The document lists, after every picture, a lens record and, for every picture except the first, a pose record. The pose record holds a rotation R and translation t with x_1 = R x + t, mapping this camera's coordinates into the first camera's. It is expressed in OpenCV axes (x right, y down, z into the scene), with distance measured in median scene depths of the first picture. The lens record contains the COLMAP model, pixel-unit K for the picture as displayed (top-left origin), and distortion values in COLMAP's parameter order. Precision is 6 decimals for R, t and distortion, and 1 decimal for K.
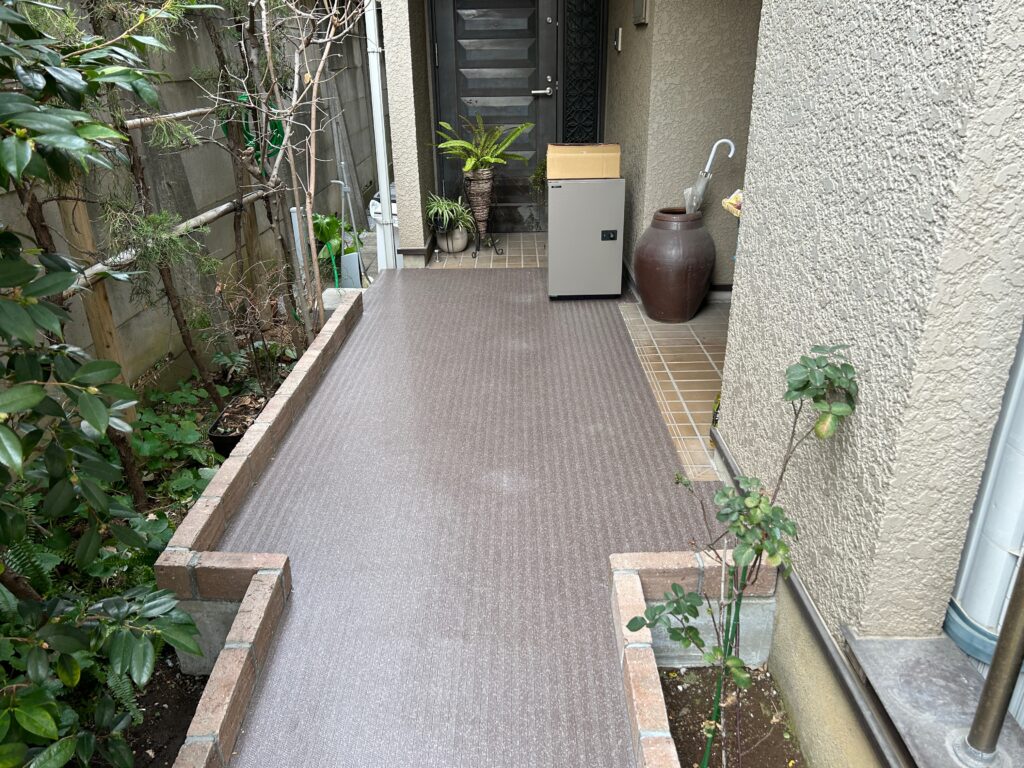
lens RADIAL K [[769.9, 0, 517.4], [0, 769.9, 383.4], [0, 0, 1]] dist [0.007386, 0.000002]
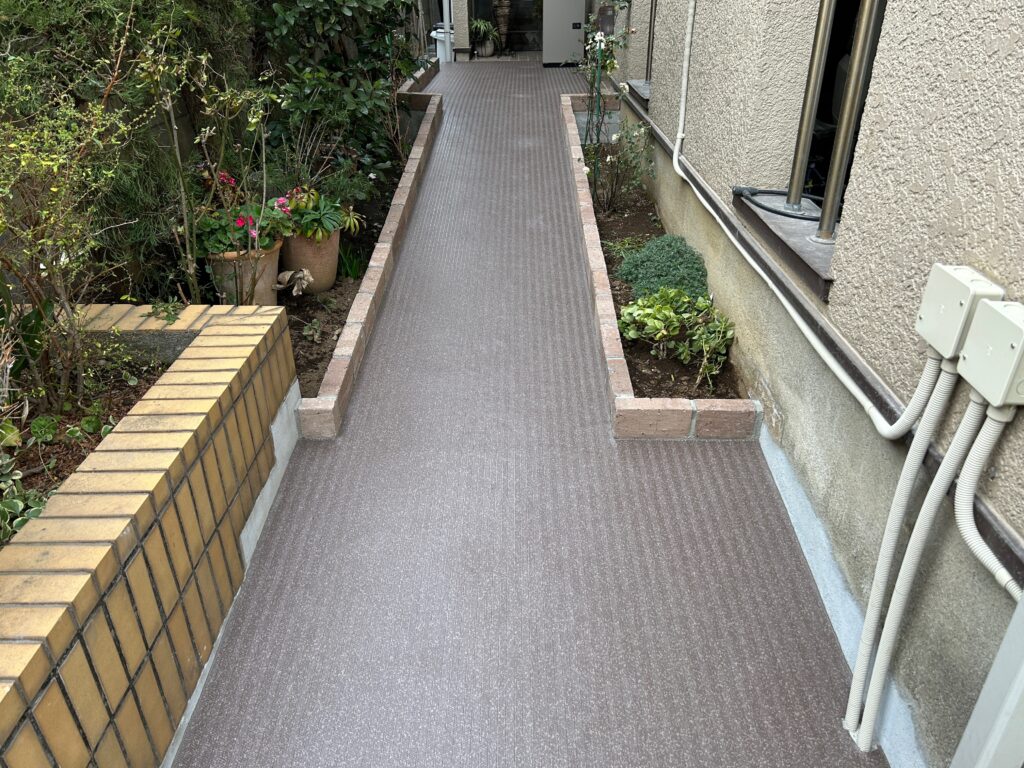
lens RADIAL K [[769.9, 0, 507.6], [0, 769.9, 385.2], [0, 0, 1]] dist [0.007386, 0.000002]
pose [[0.999845, 0.011172, -0.013572, -0.007254], [-0.009962, 0.996230, 0.086174, 0.397530], [0.014484, -0.086025, 0.996188, -0.707858]]
